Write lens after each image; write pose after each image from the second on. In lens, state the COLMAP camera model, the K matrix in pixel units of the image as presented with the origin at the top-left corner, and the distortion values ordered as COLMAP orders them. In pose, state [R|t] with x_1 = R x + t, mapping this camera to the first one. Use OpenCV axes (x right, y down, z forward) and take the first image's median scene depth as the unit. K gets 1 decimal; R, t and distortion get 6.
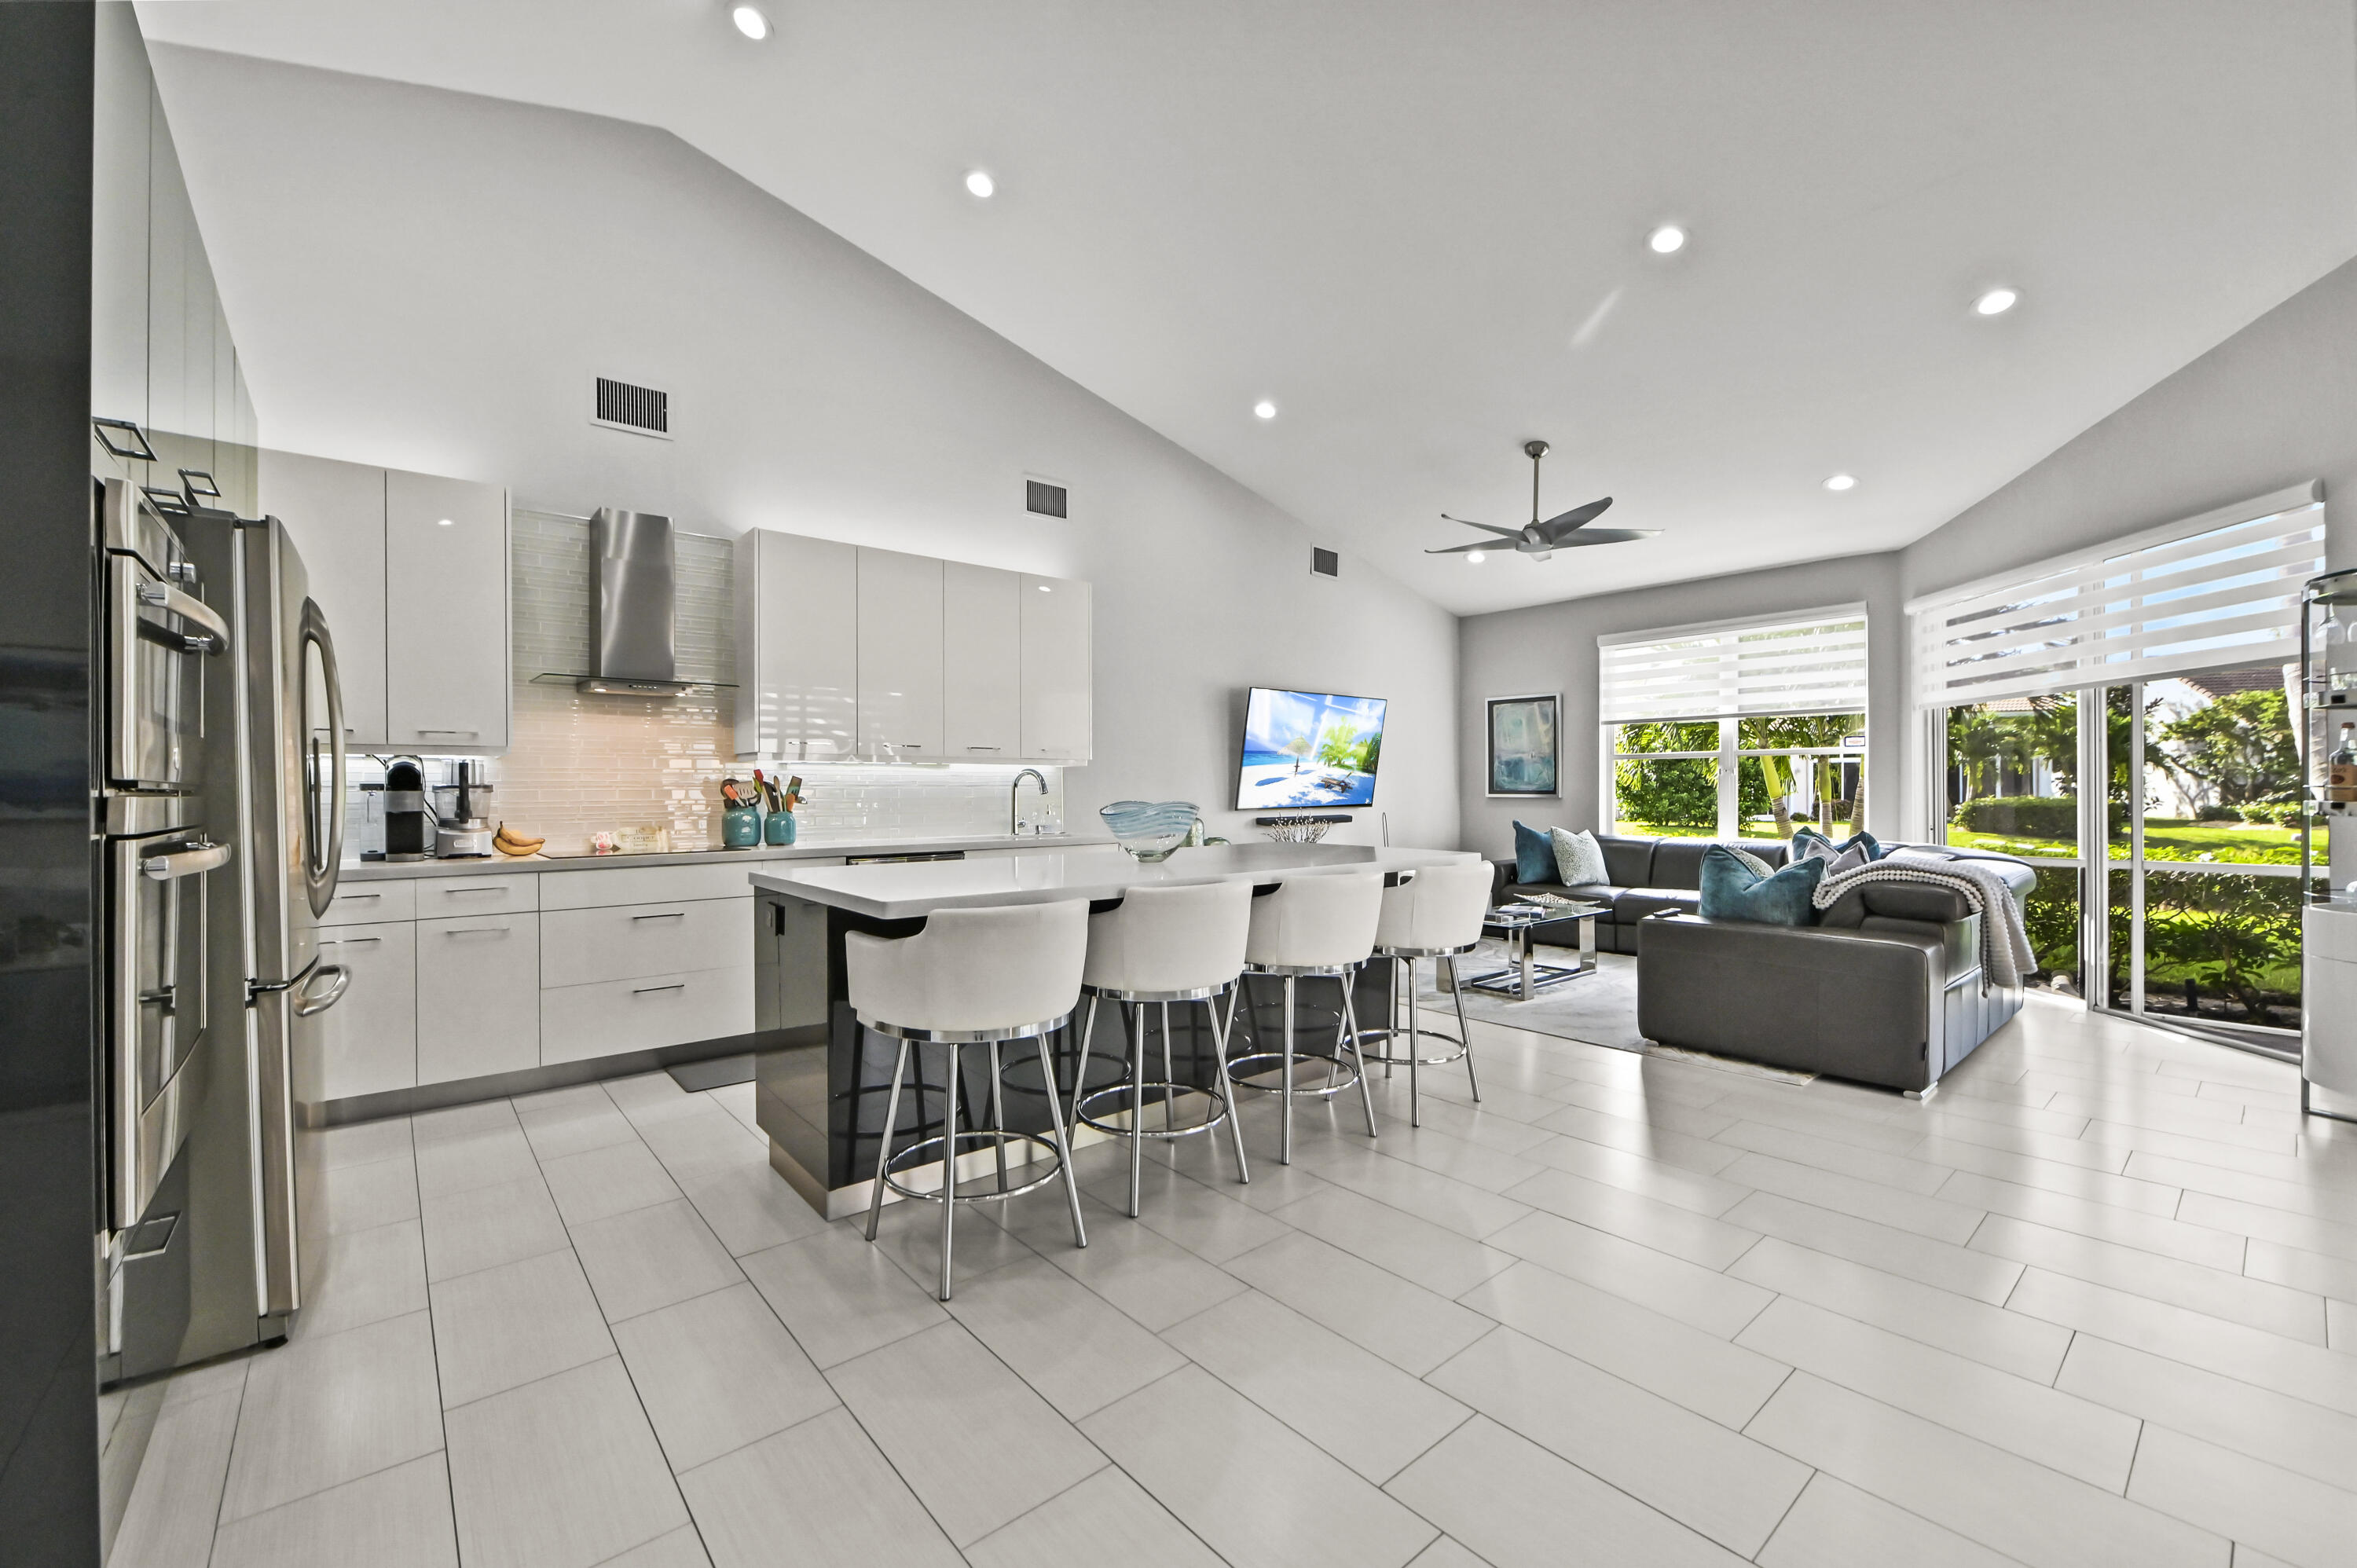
lens RADIAL K [[950.9, 0, 1179.0], [0, 950.9, 792.6], [0, 0, 1]] dist [-0.006826, -0.000569]
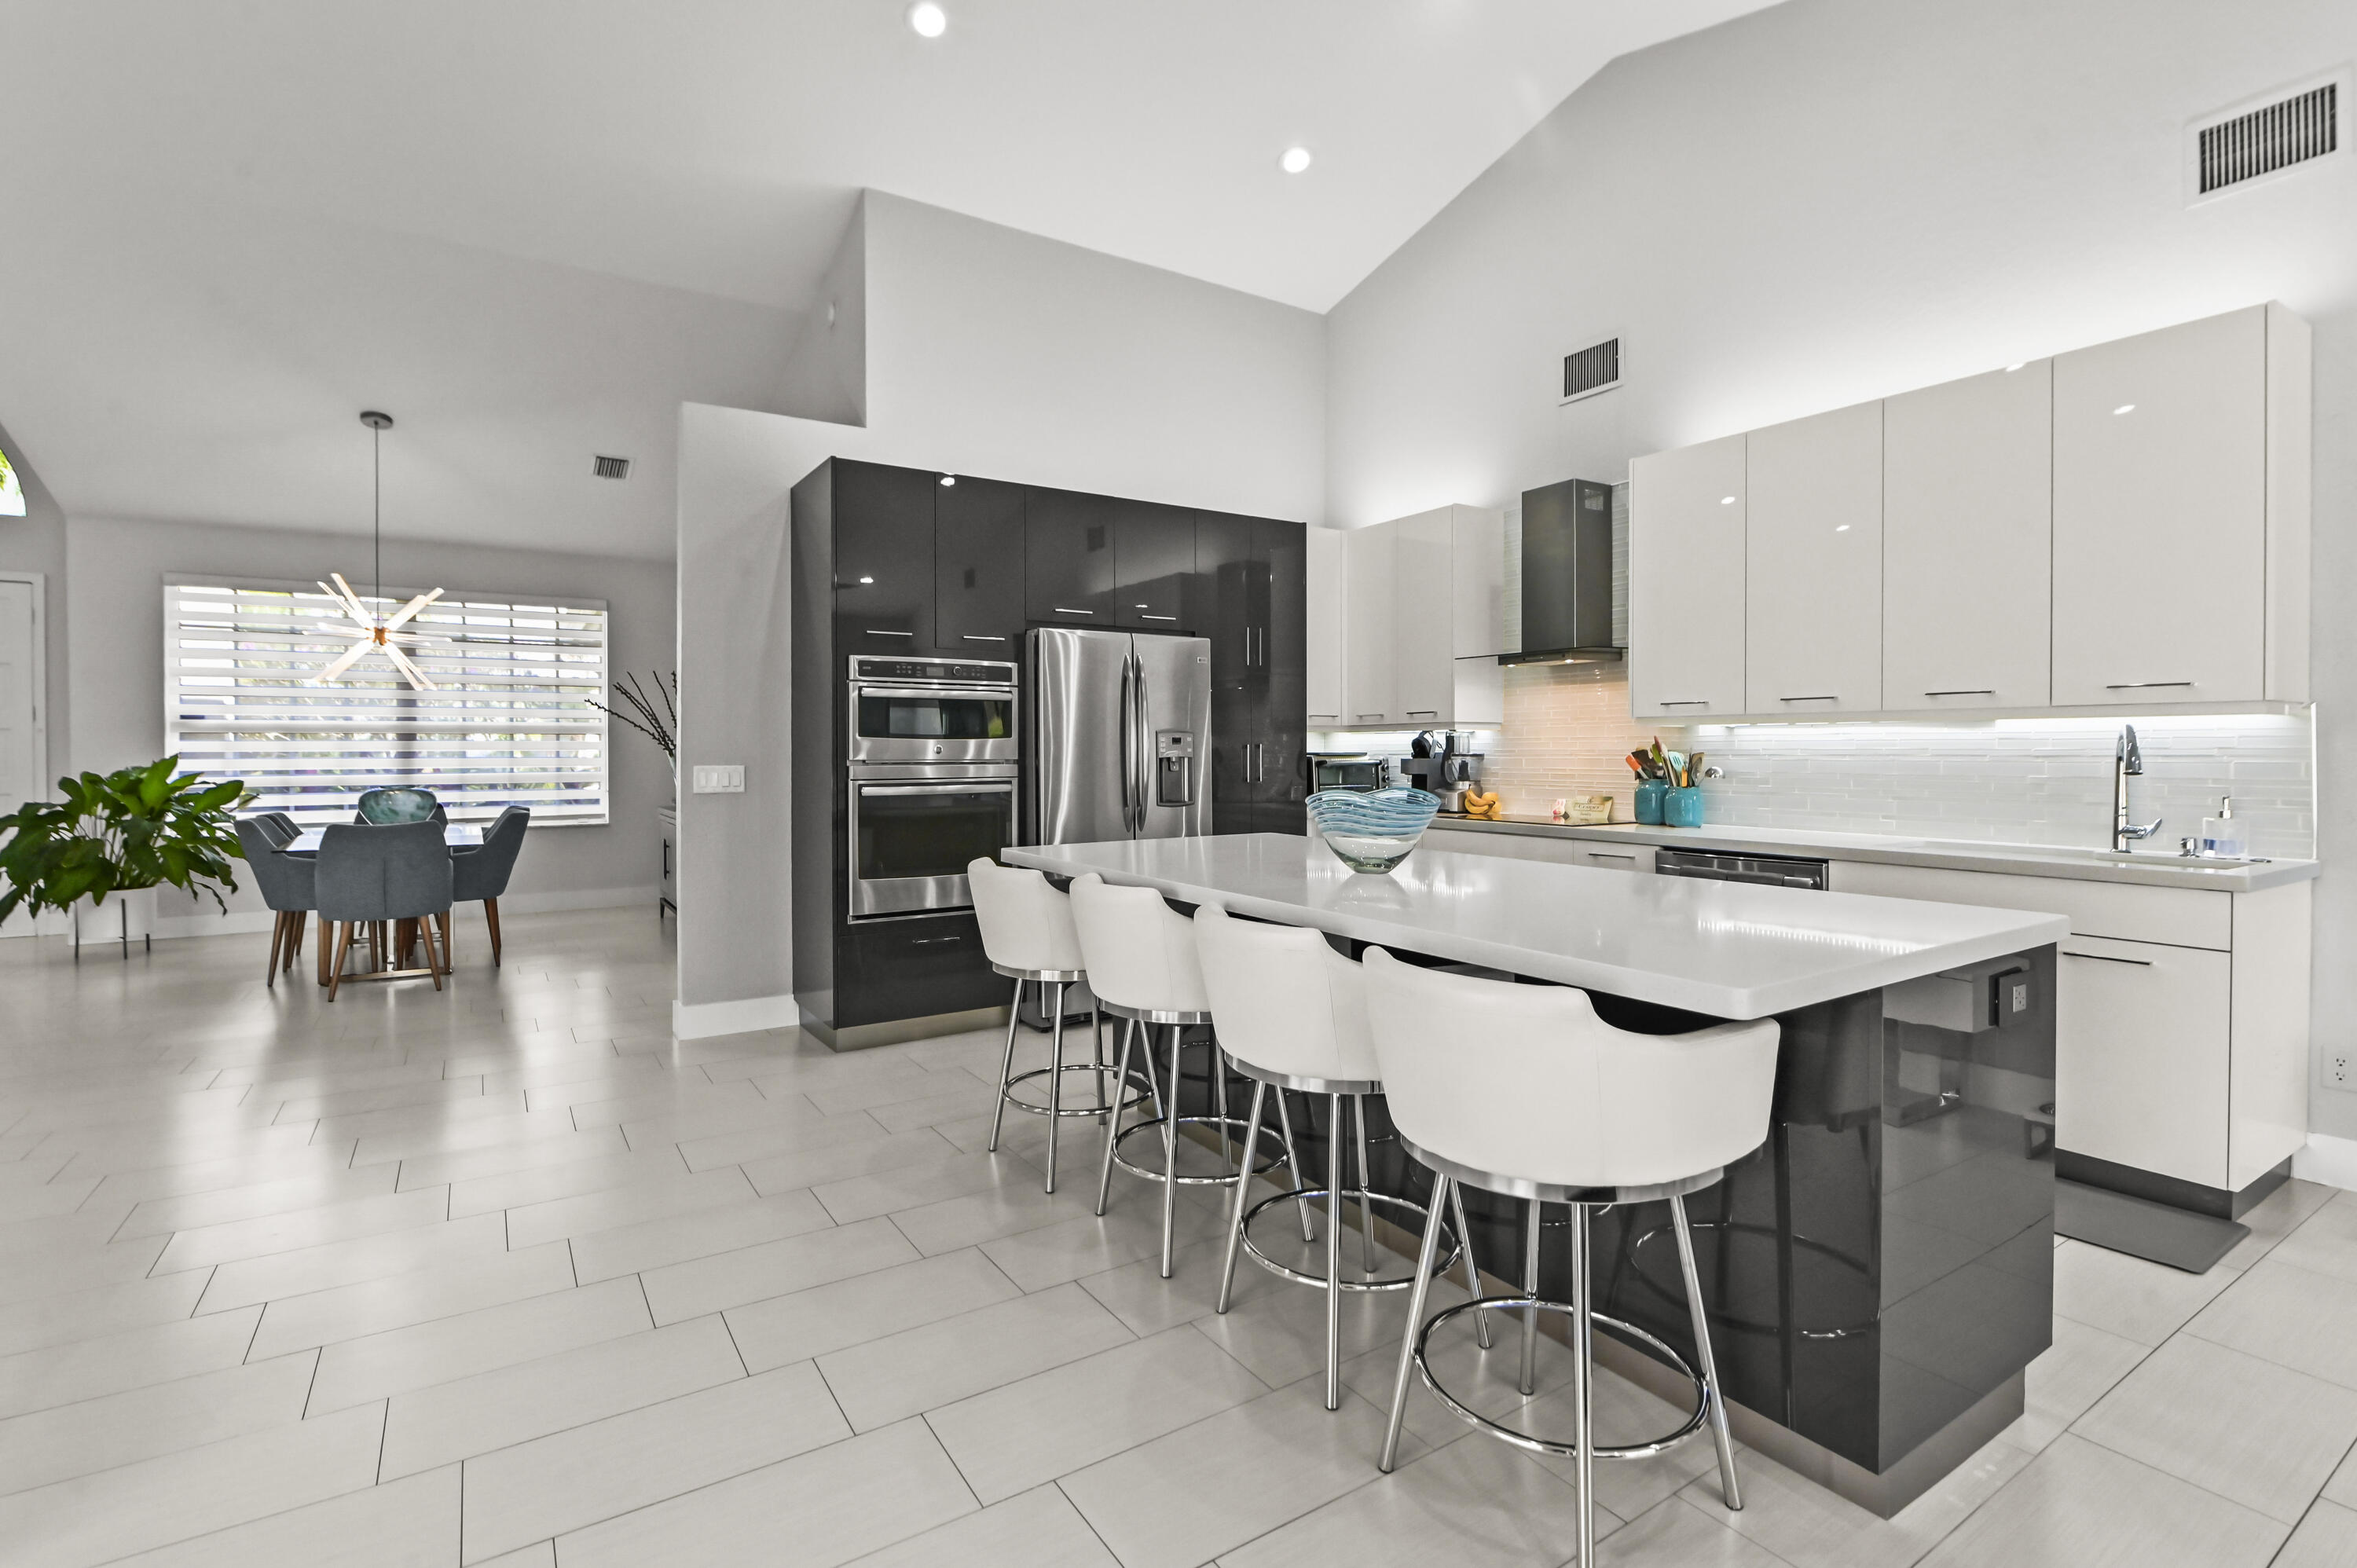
lens RADIAL K [[1090.6, 0, 1171.8], [0, 1090.6, 763.7], [0, 0, 1]] dist [-0.006679, -0.002433]
pose [[-0.133507, 0.018046, -0.990884, 0.516520], [0.001221, 0.999836, 0.018045, -0.015791], [0.991047, 0.001199, -0.133507, 0.610962]]
